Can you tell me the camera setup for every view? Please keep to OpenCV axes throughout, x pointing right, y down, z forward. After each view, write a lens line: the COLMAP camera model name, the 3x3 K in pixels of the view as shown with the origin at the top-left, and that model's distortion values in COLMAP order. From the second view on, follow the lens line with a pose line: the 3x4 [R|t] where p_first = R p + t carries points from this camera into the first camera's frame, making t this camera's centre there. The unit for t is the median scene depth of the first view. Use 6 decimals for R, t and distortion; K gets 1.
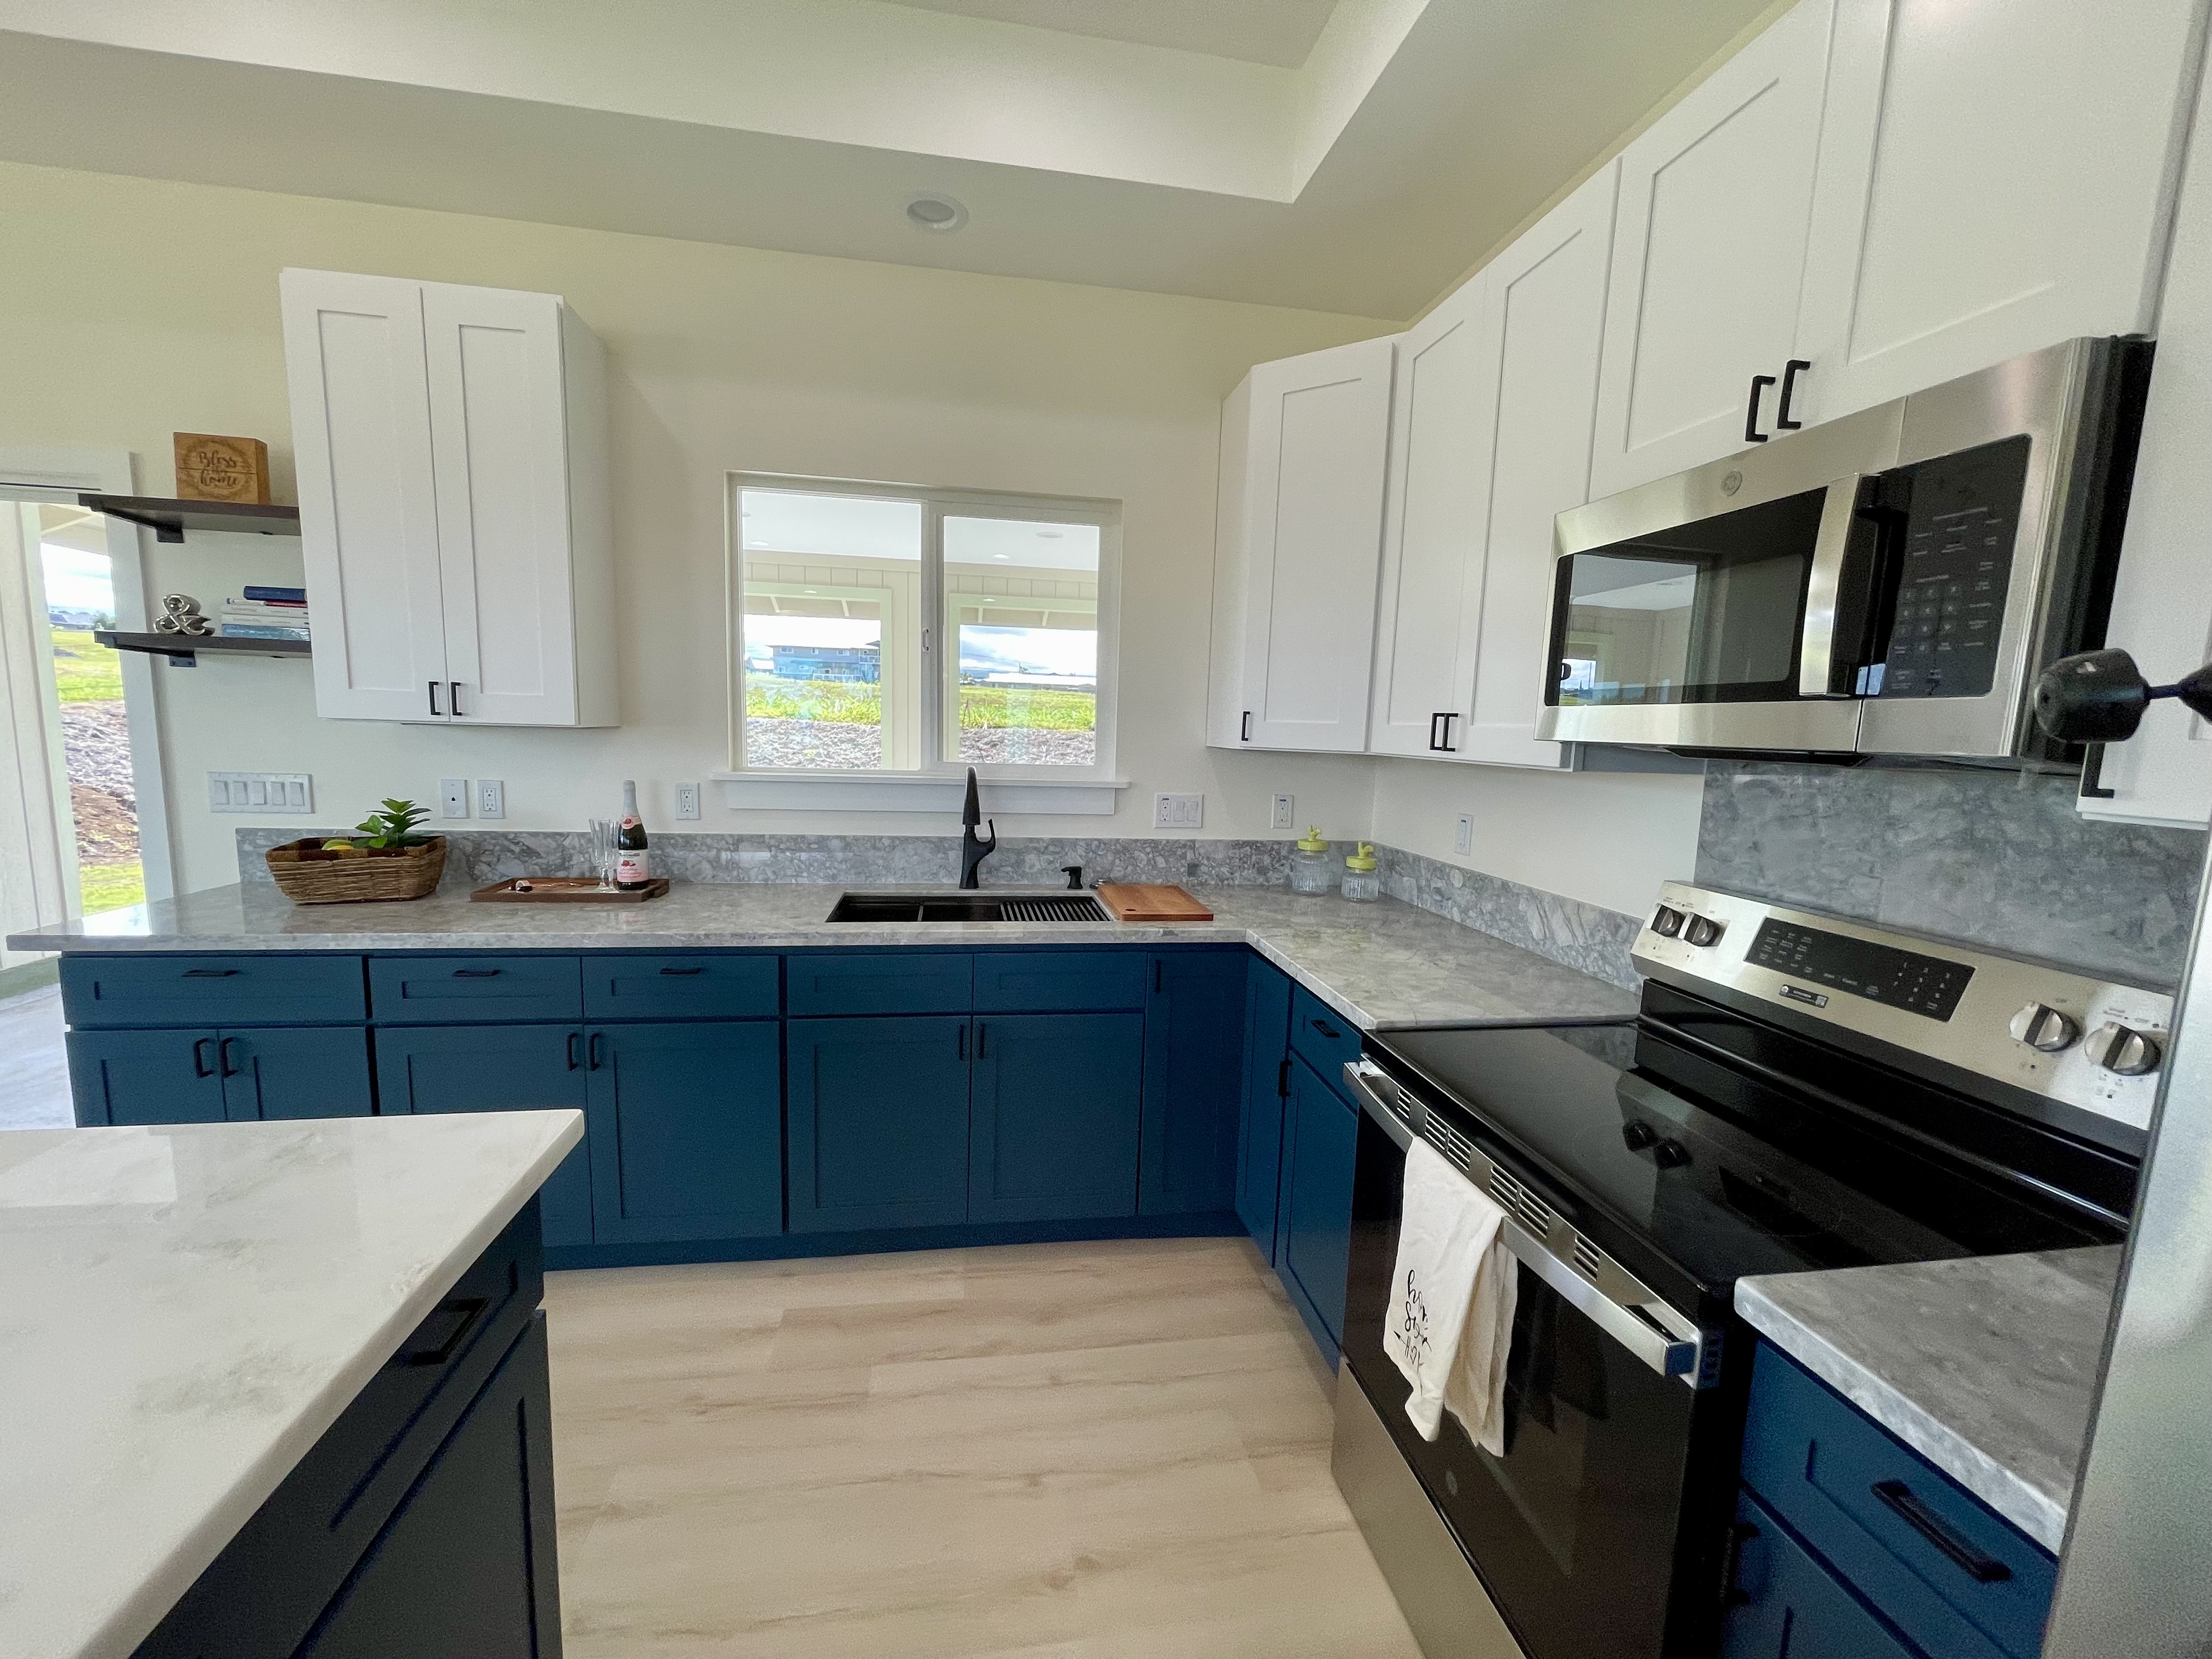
lens RADIAL K [[892.4, 0, 1099.0], [0, 892.4, 839.7], [0, 0, 1]] dist [0.000555, 0.000095]
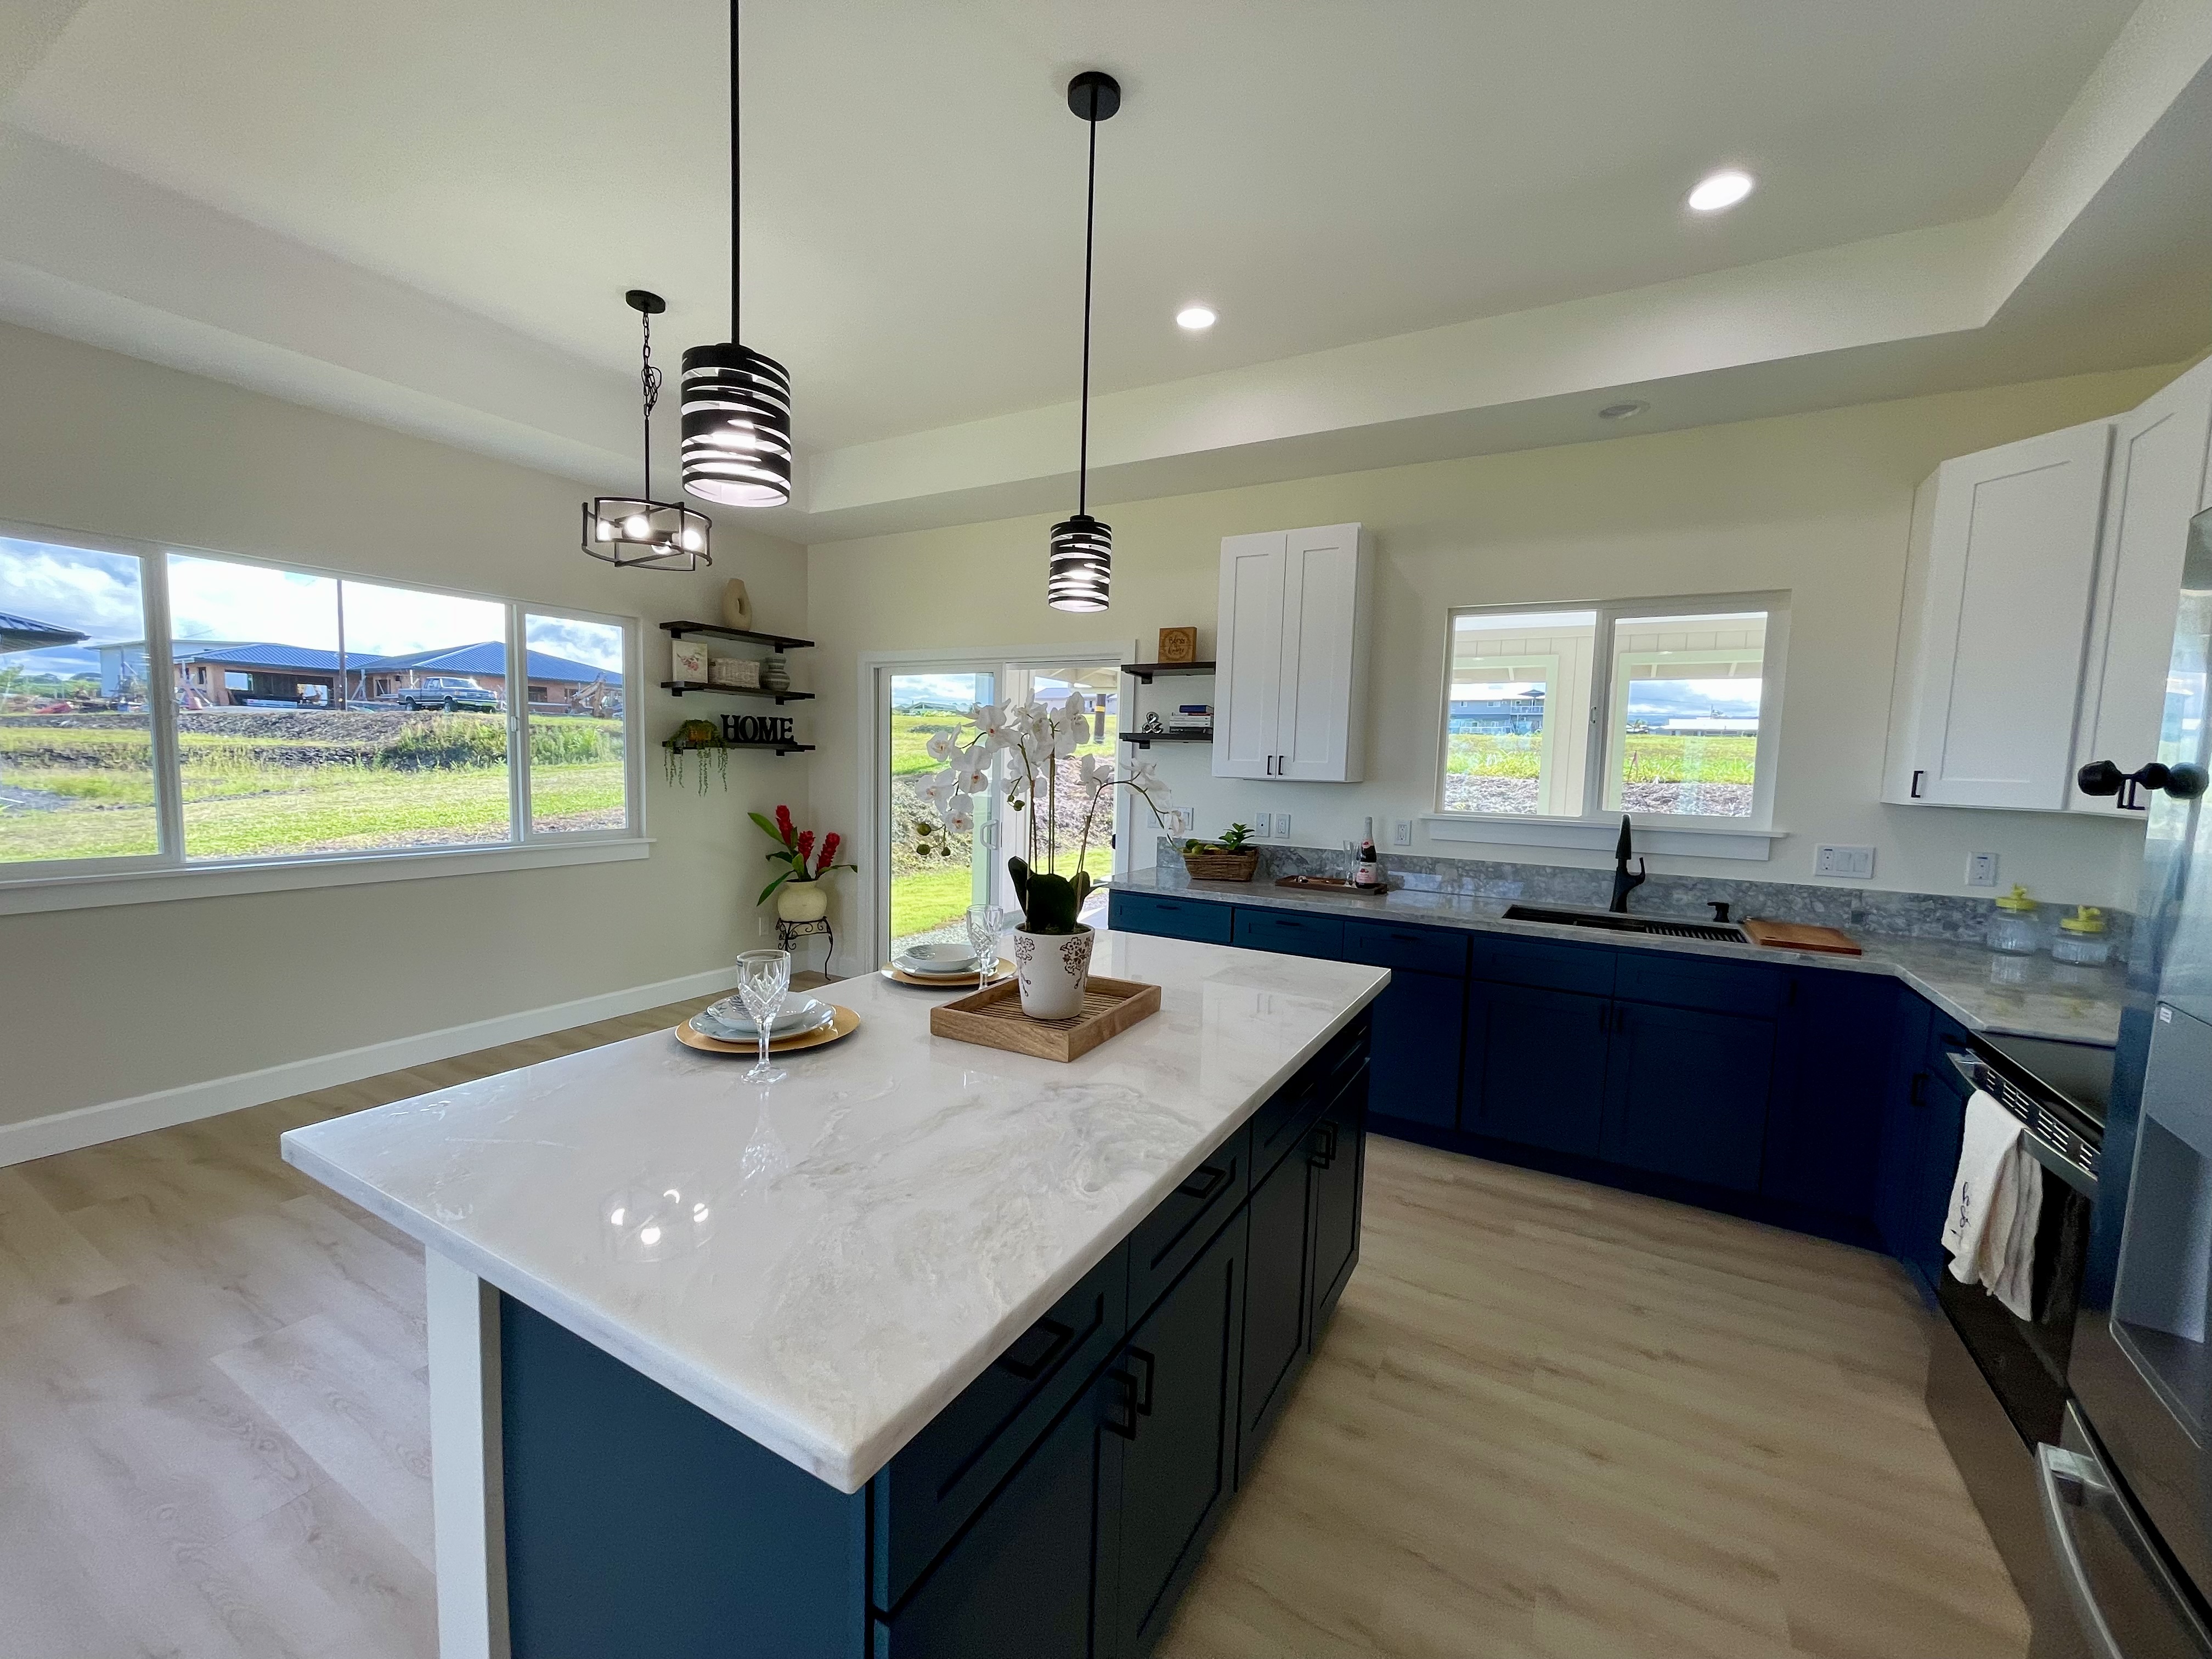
lens RADIAL K [[892.4, 0, 1099.0], [0, 892.4, 839.7], [0, 0, 1]] dist [0.000555, 0.000095]
pose [[0.773860, 0.046164, -0.631672, 0.087249], [-0.083750, 0.996041, -0.029808, 0.058925], [0.627795, 0.075970, 0.774662, -0.489114]]
